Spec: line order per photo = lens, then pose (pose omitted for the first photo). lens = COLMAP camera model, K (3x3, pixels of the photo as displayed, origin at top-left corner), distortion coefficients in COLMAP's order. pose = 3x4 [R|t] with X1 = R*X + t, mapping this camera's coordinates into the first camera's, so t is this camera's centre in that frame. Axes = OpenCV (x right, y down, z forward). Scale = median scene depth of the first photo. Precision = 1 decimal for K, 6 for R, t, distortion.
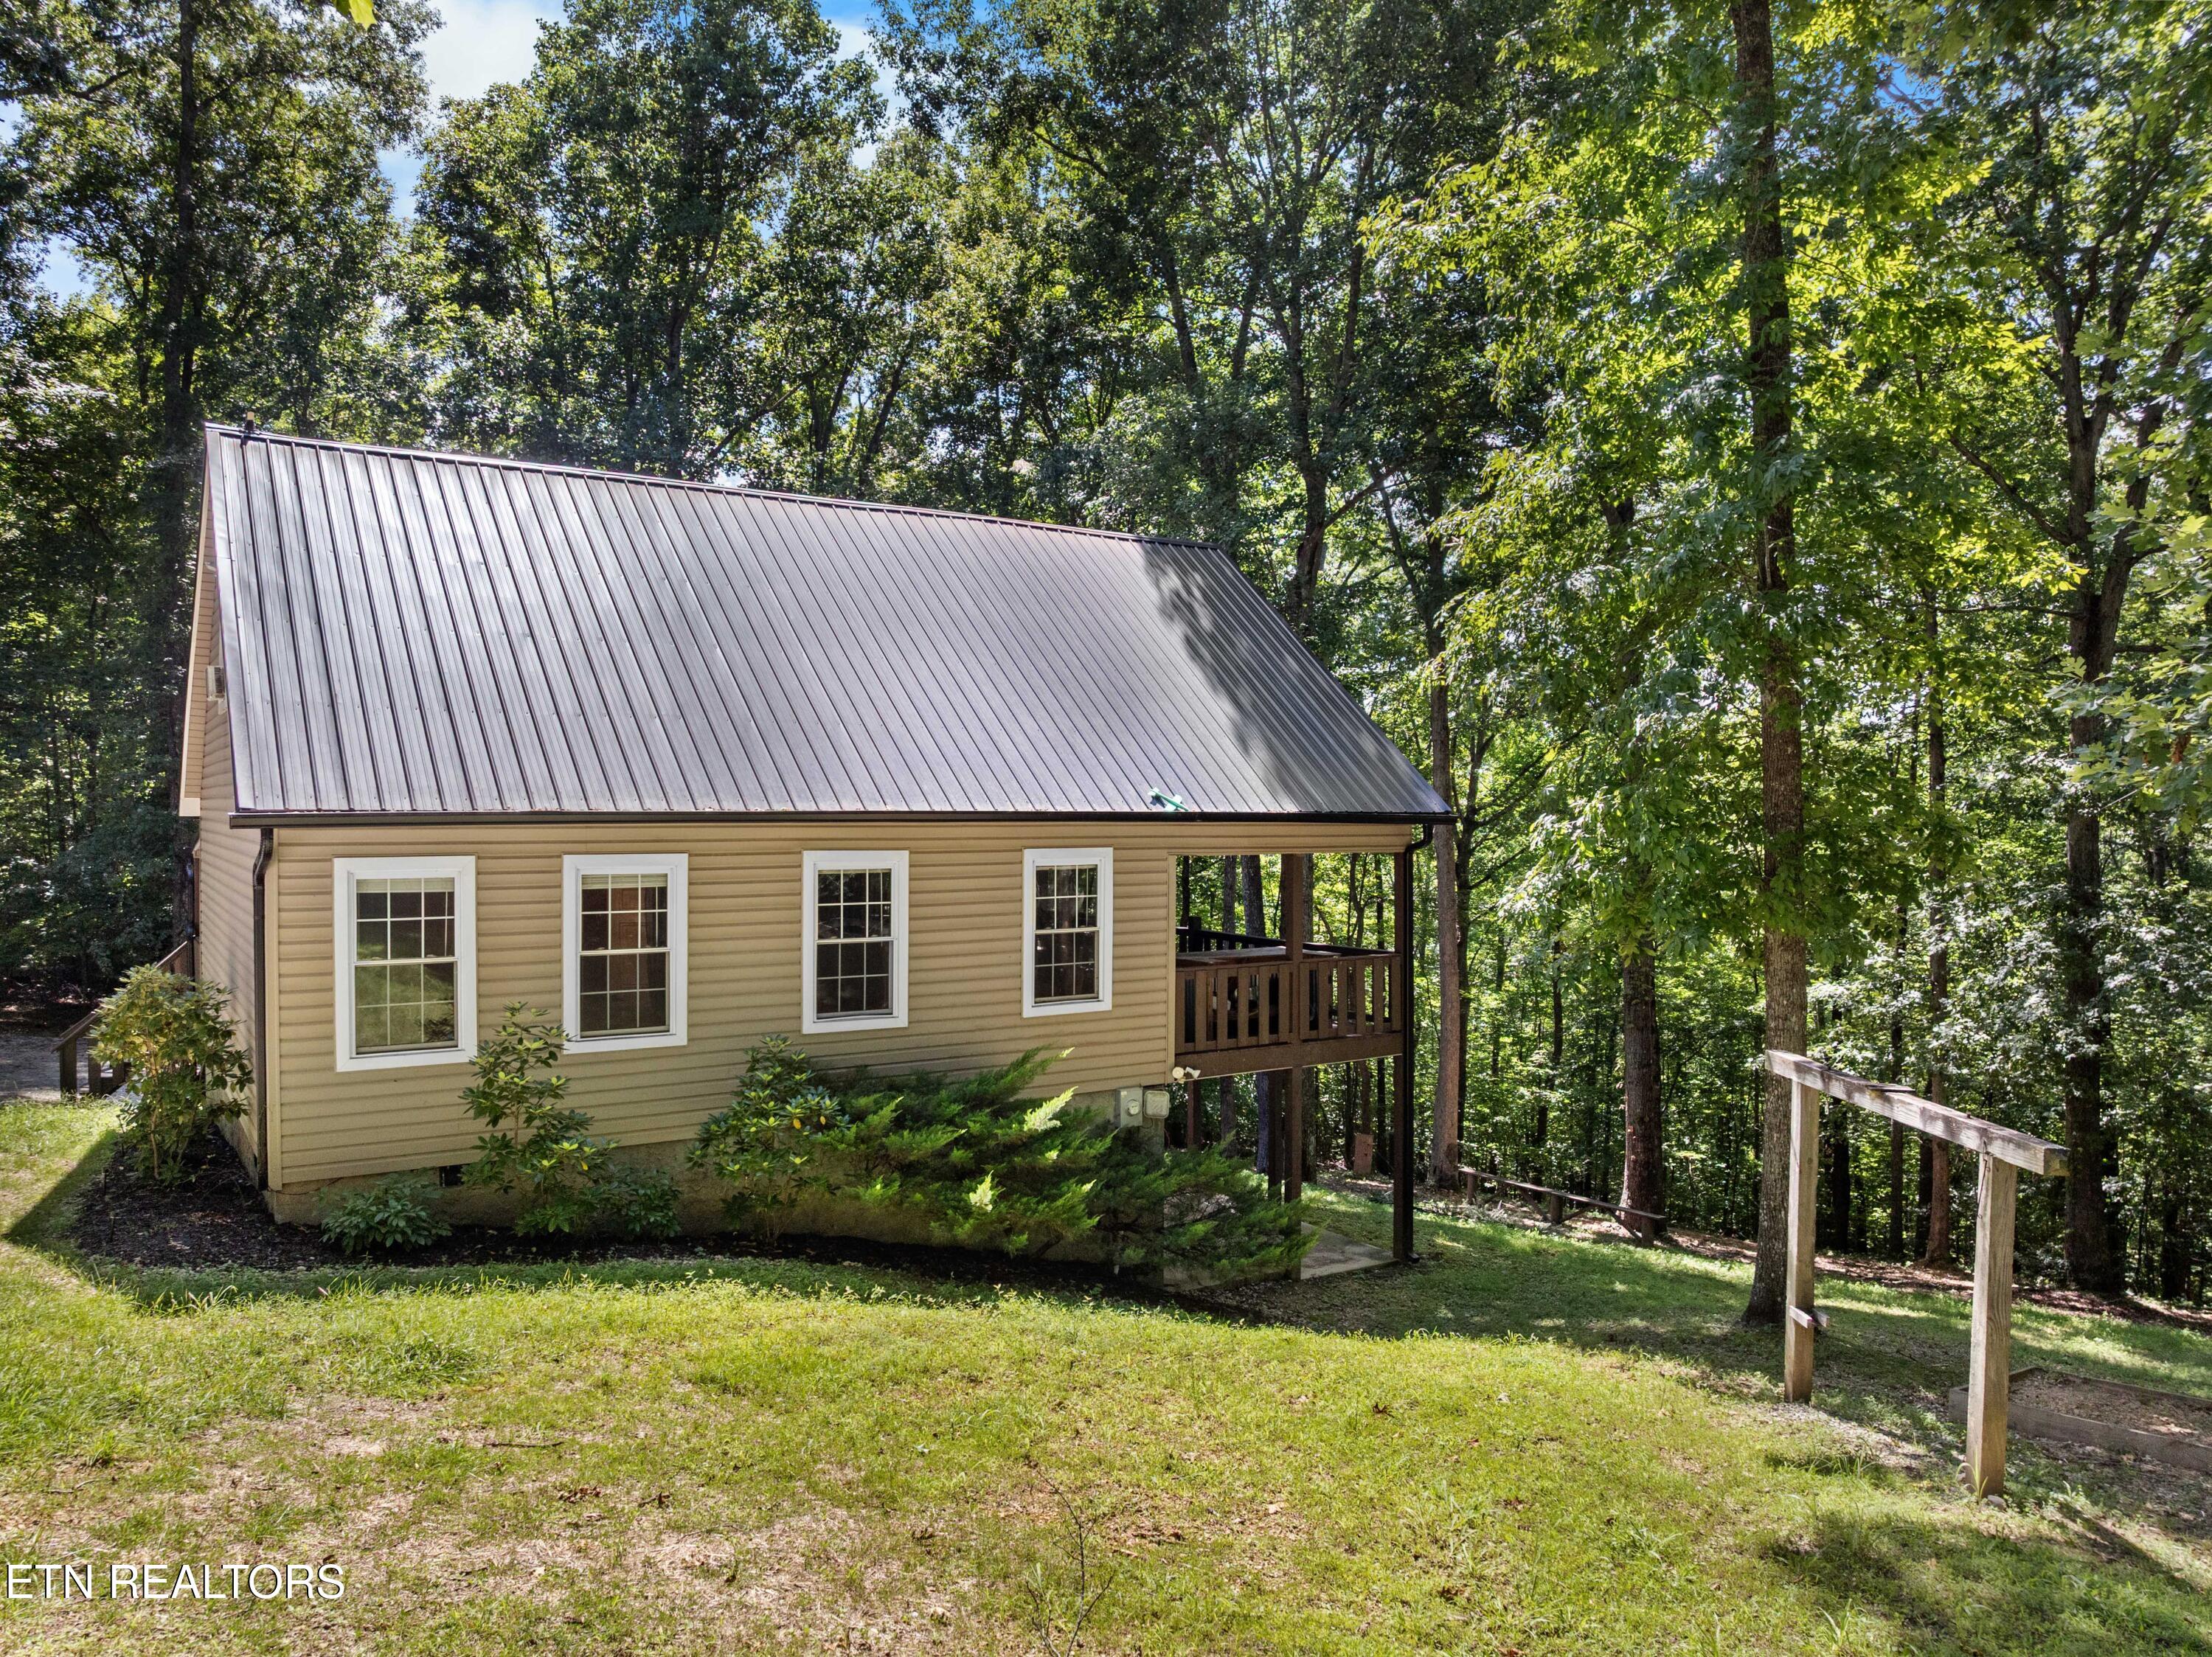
lens RADIAL K [[1451.1, 0, 1182.2], [0, 1451.1, 944.8], [0, 0, 1]] dist [-0.048515, -0.000908]
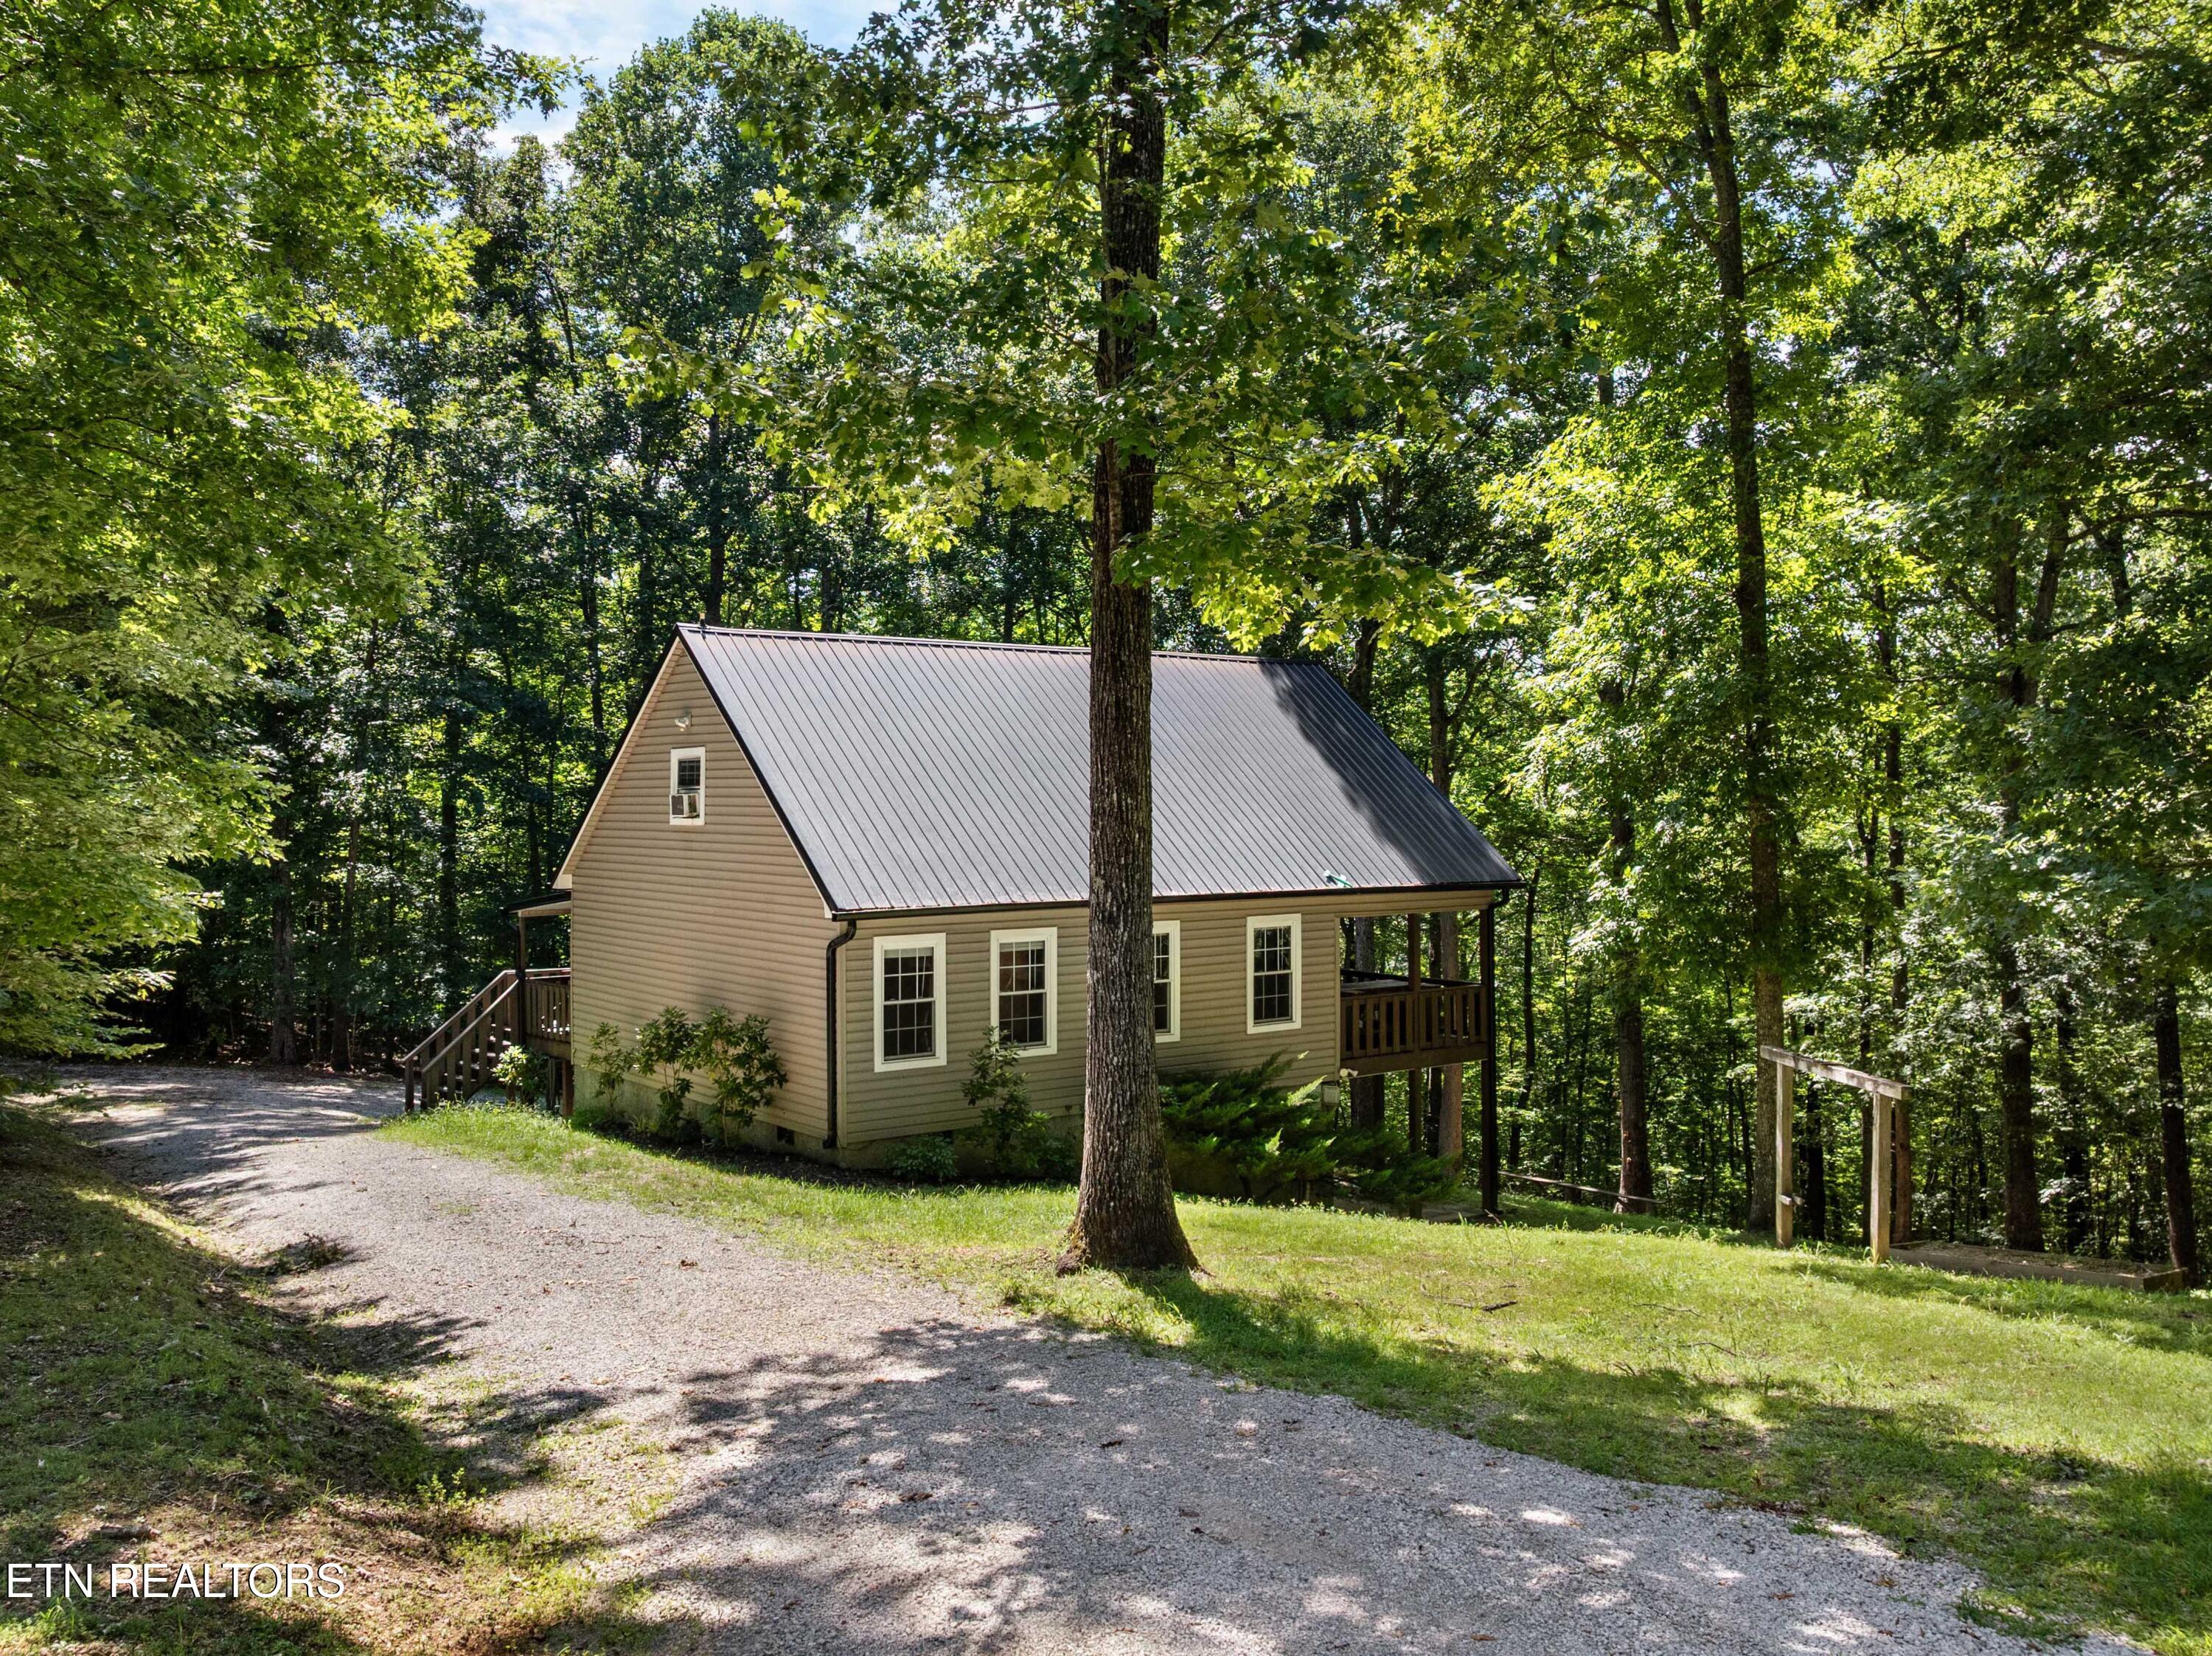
lens RADIAL K [[1779.7, 0, 1104.9], [0, 1779.7, 889.2], [0, 0, 1]] dist [-0.026988, 0.000474]
pose [[0.998812, -0.008140, 0.048042, -0.351044], [0.009925, 0.999264, -0.037044, -0.030682], [-0.047705, 0.037477, 0.998158, -0.798509]]
